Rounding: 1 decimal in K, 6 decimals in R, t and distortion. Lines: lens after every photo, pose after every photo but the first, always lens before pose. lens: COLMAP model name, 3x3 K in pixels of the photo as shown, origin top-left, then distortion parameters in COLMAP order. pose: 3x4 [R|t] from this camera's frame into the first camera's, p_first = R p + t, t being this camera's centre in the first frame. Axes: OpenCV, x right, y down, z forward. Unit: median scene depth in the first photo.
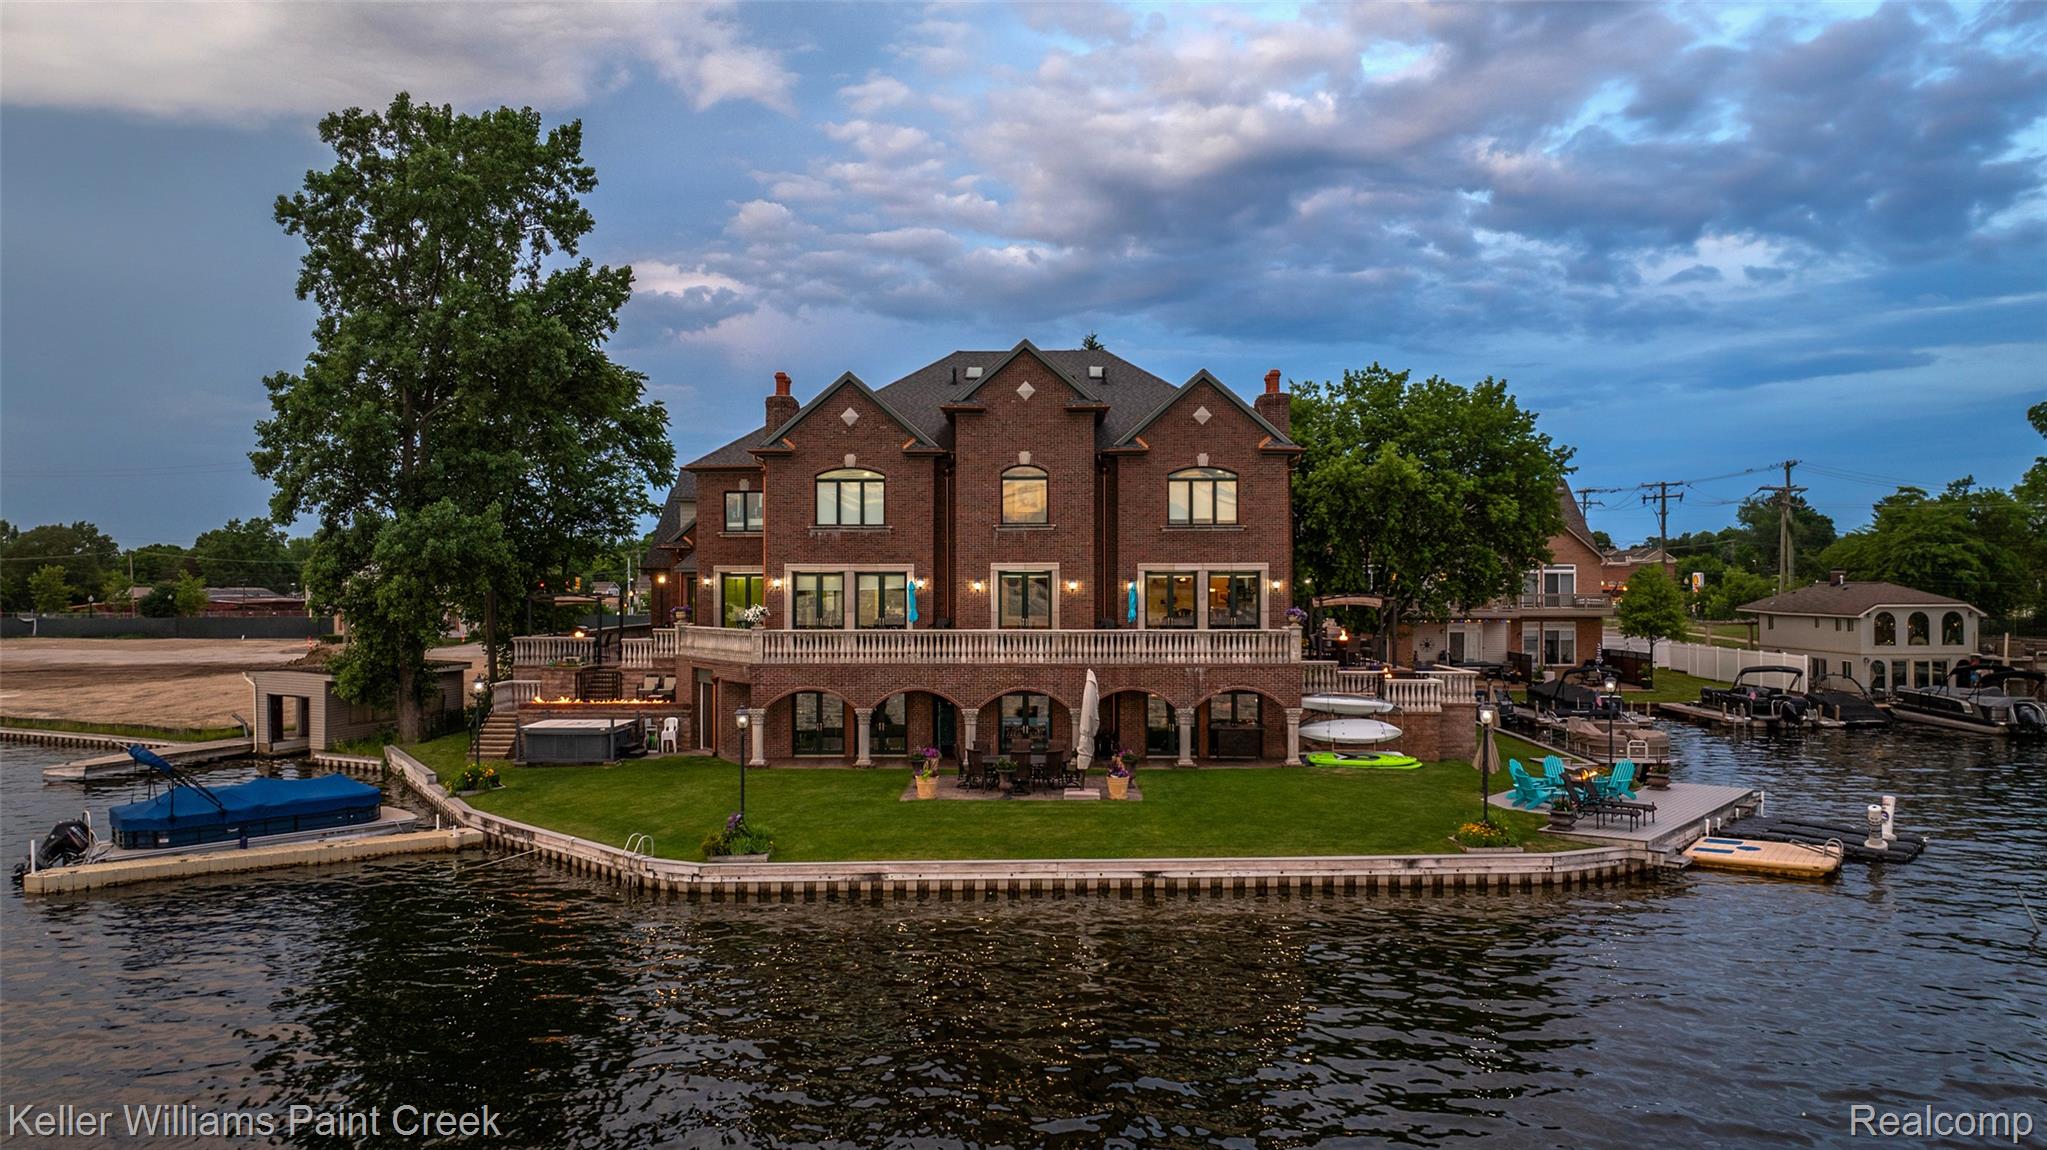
lens RADIAL K [[1446.4, 0, 1008.7], [0, 1446.4, 568.6], [0, 0, 1]] dist [-0.020115, -0.004439]
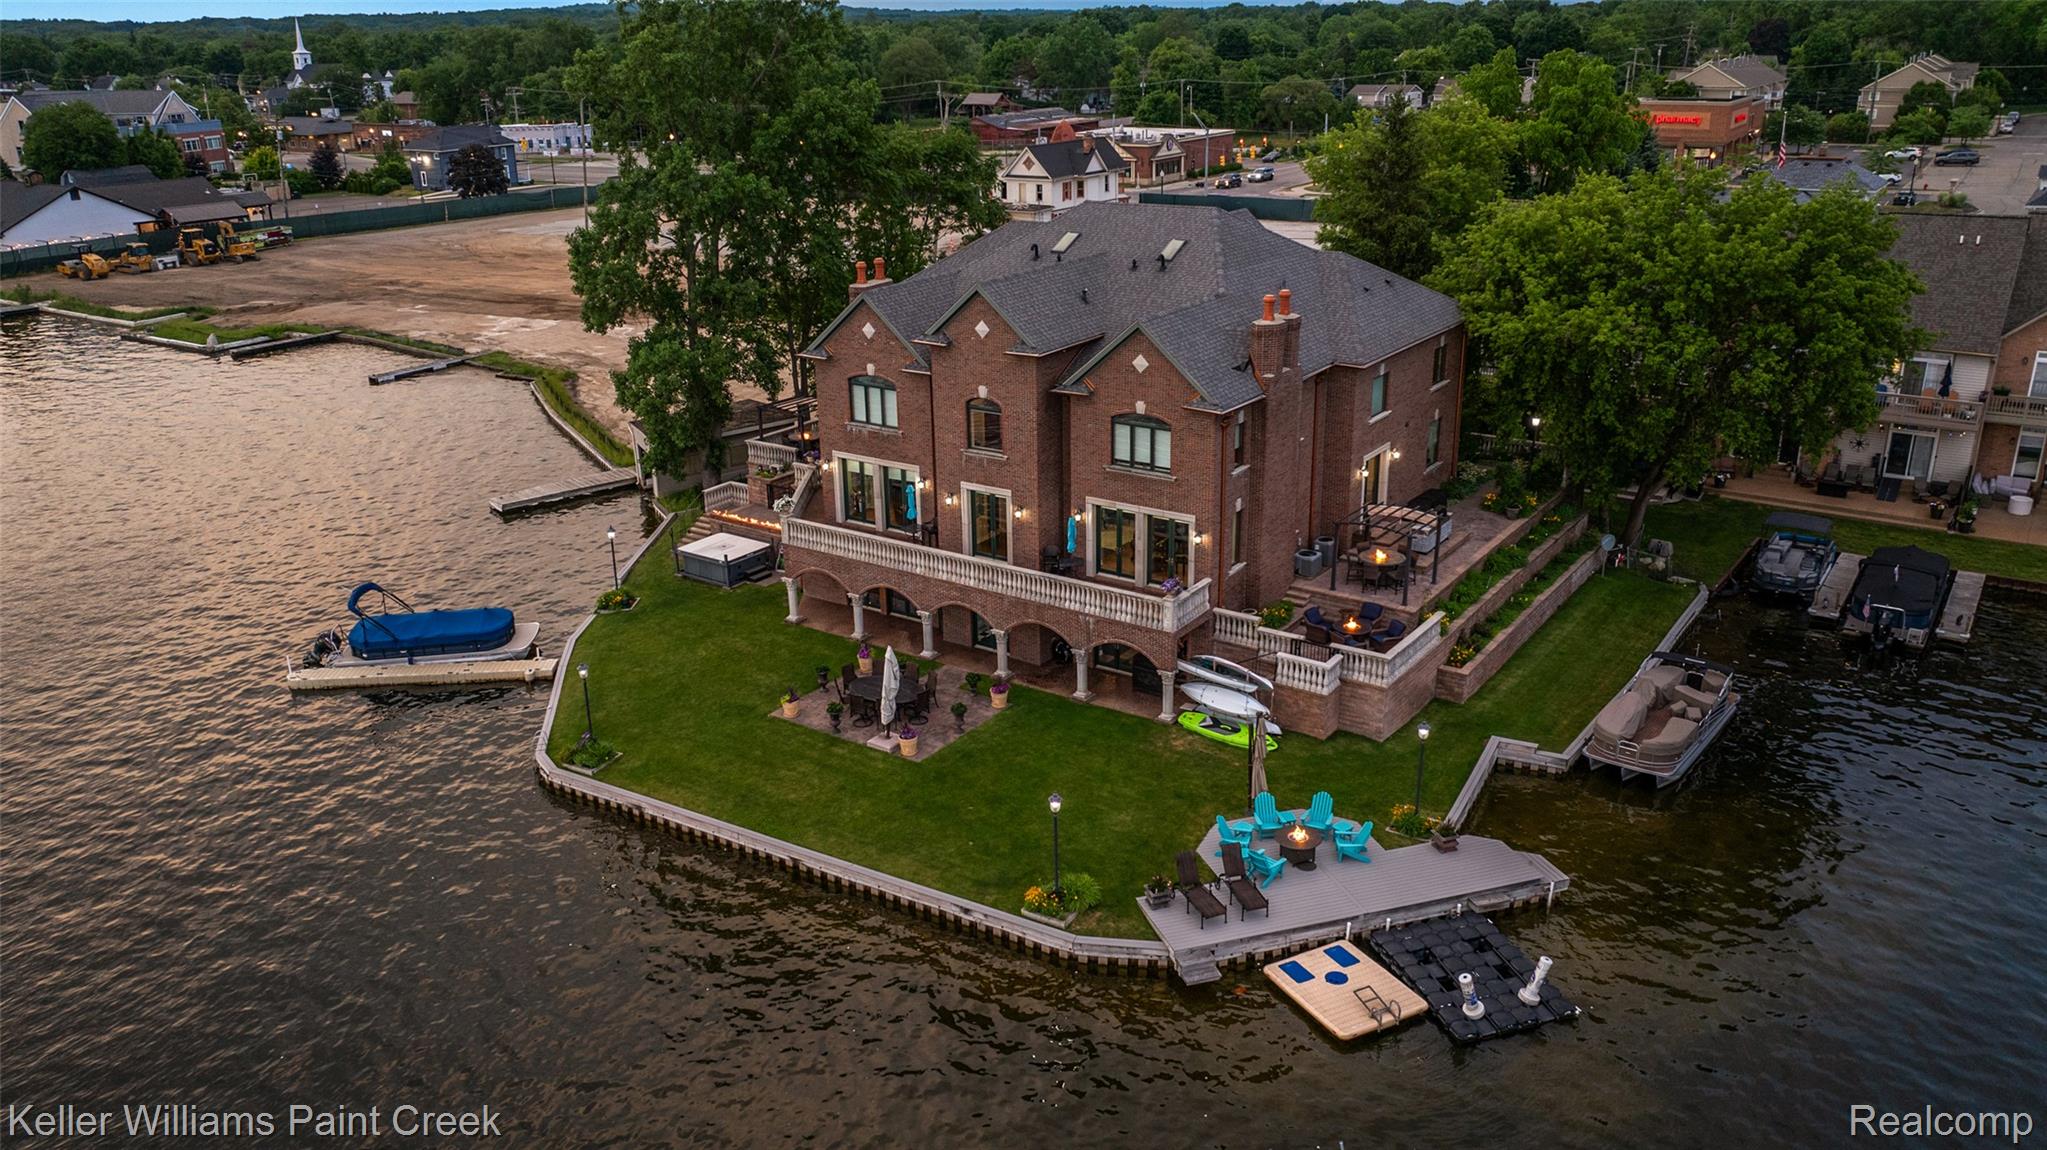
lens RADIAL K [[1506.2, 0, 1023.5], [0, 1506.2, 575.0], [0, 0, 1]] dist [0.008812, -0.117951]
pose [[0.832705, 0.175615, -0.525130, 0.637644], [0.023848, 0.936119, 0.350875, -0.336103], [0.553203, -0.304699, 0.775322, 0.108224]]
